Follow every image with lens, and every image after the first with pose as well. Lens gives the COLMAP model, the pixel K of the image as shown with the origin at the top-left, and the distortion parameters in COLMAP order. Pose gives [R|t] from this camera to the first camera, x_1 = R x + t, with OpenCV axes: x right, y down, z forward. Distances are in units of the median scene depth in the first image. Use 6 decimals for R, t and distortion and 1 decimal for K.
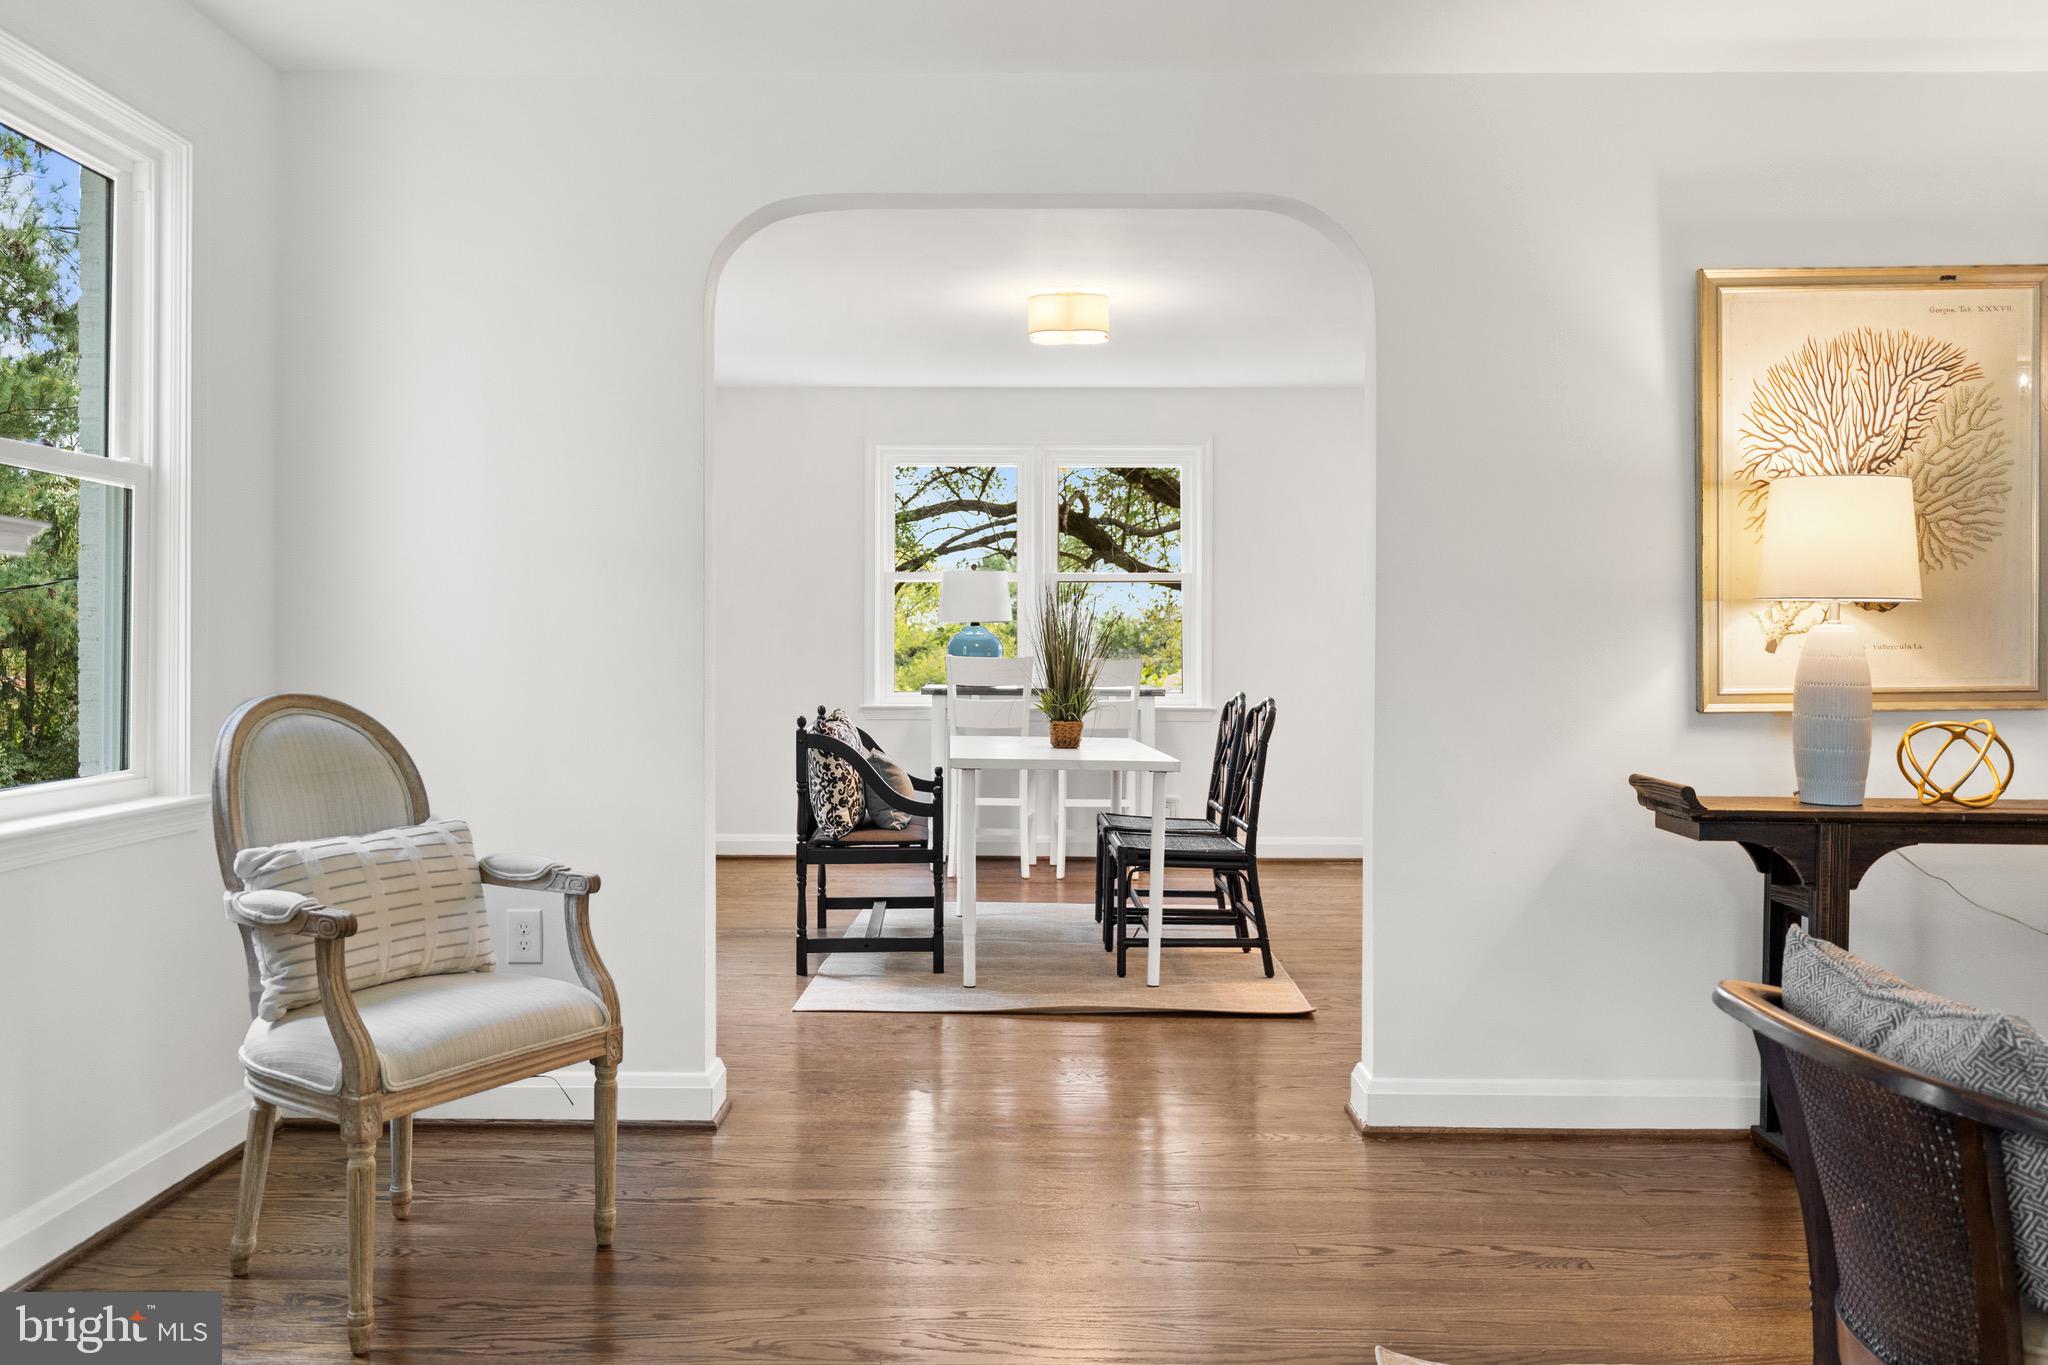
lens RADIAL K [[1623.4, 0, 1020.9], [0, 1623.4, 670.0], [0, 0, 1]] dist [0.050122, 0.000547]
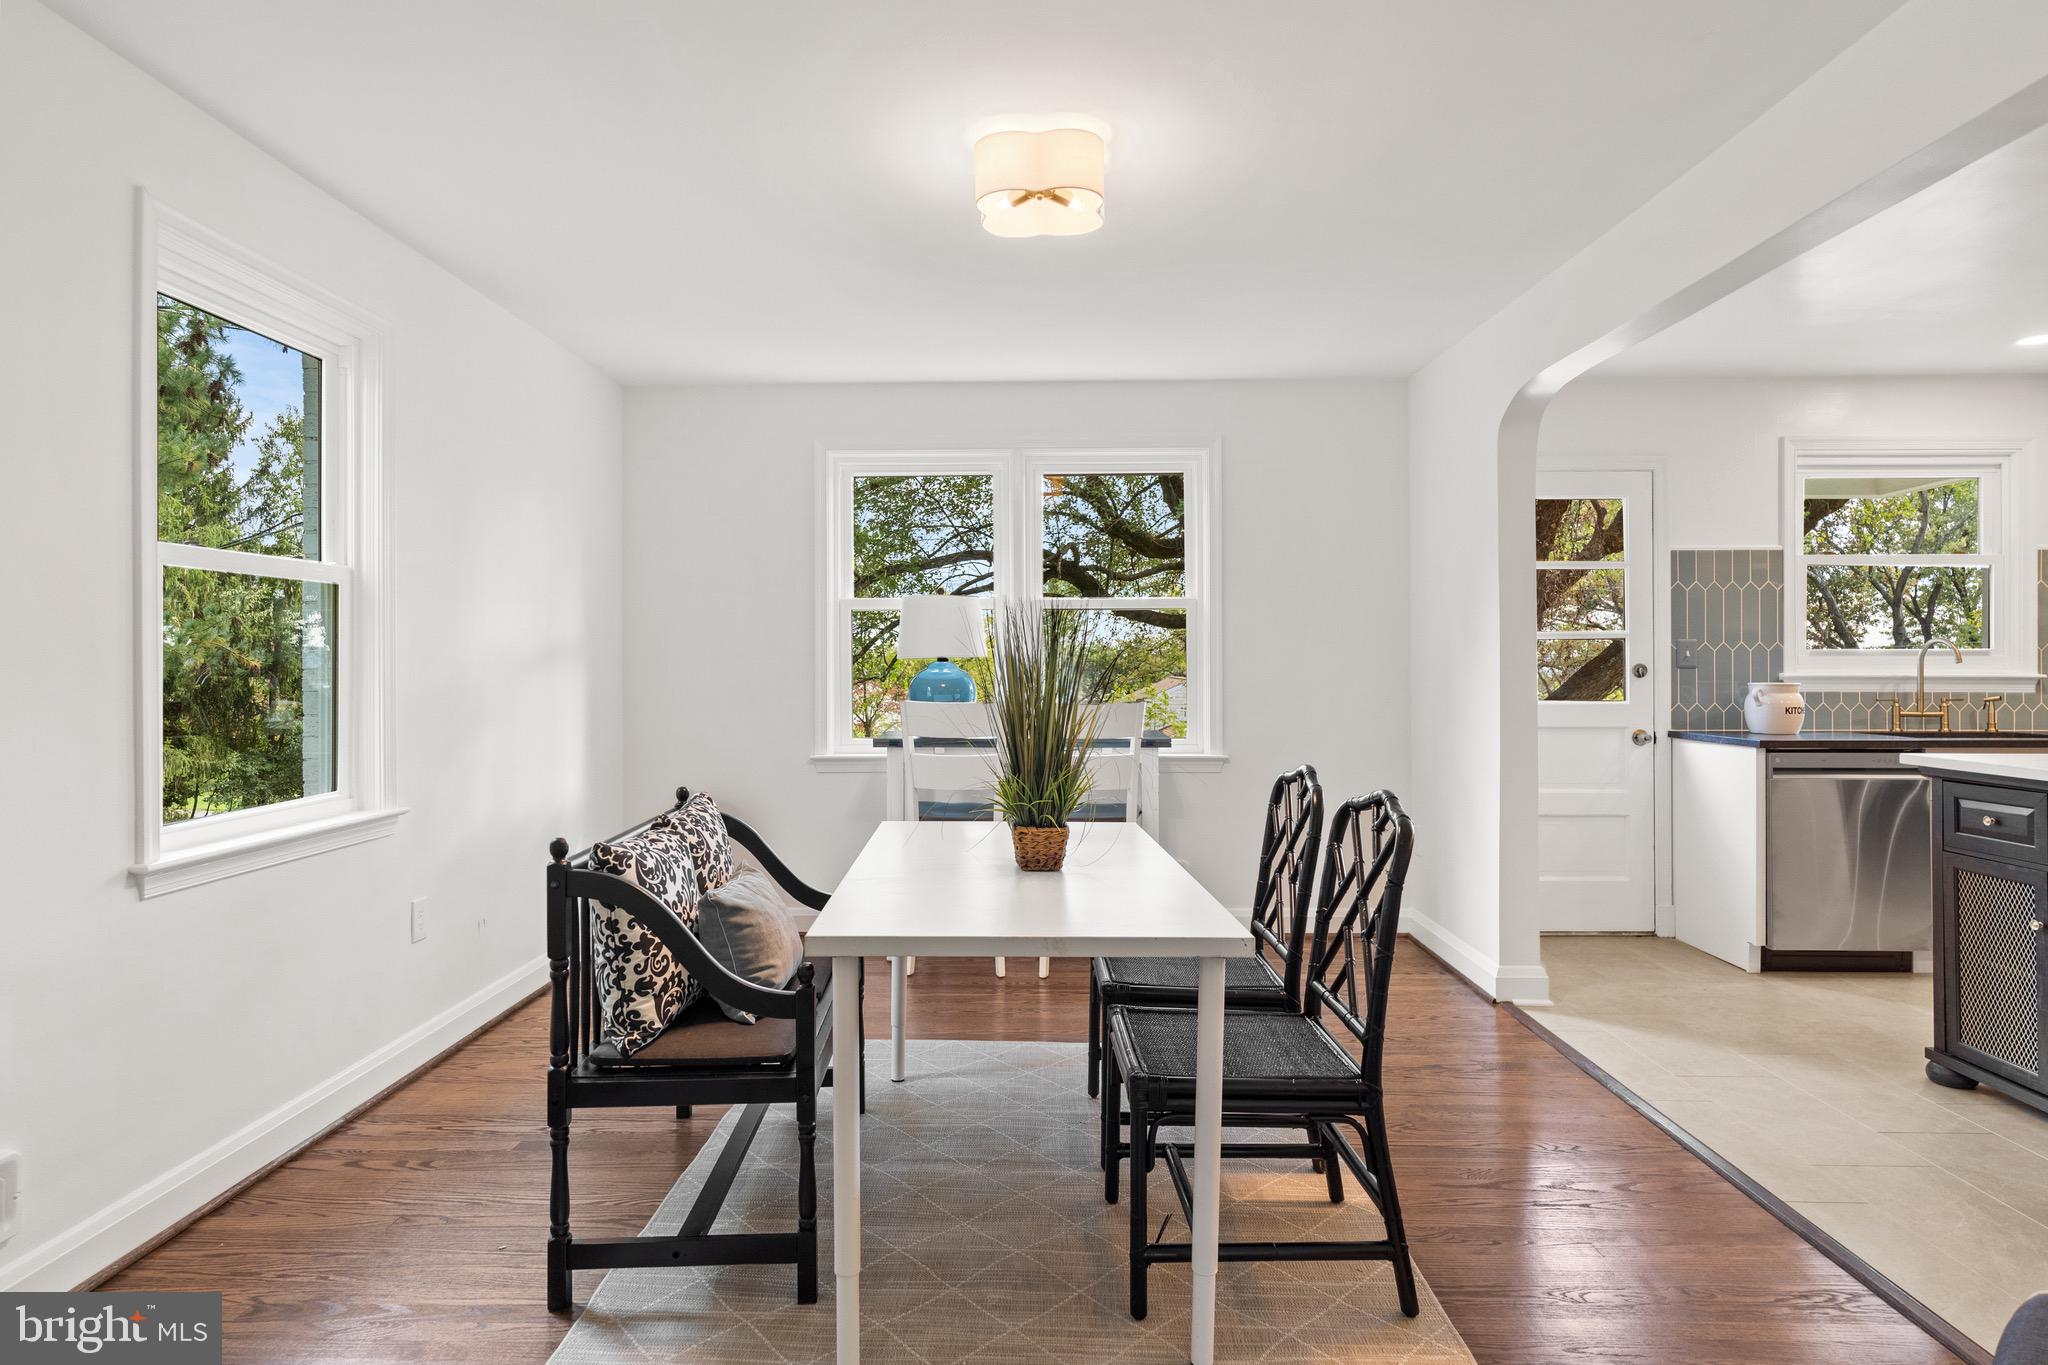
lens RADIAL K [[1164.0, 0, 1028.8], [0, 1164.0, 674.4], [0, 0, 1]] dist [-0.026596, -0.000286]
pose [[0.999973, -0.006938, -0.002413, 0.024445], [0.006918, 0.999943, -0.008189, -0.021227], [0.002470, 0.008172, 0.999964, 0.548096]]
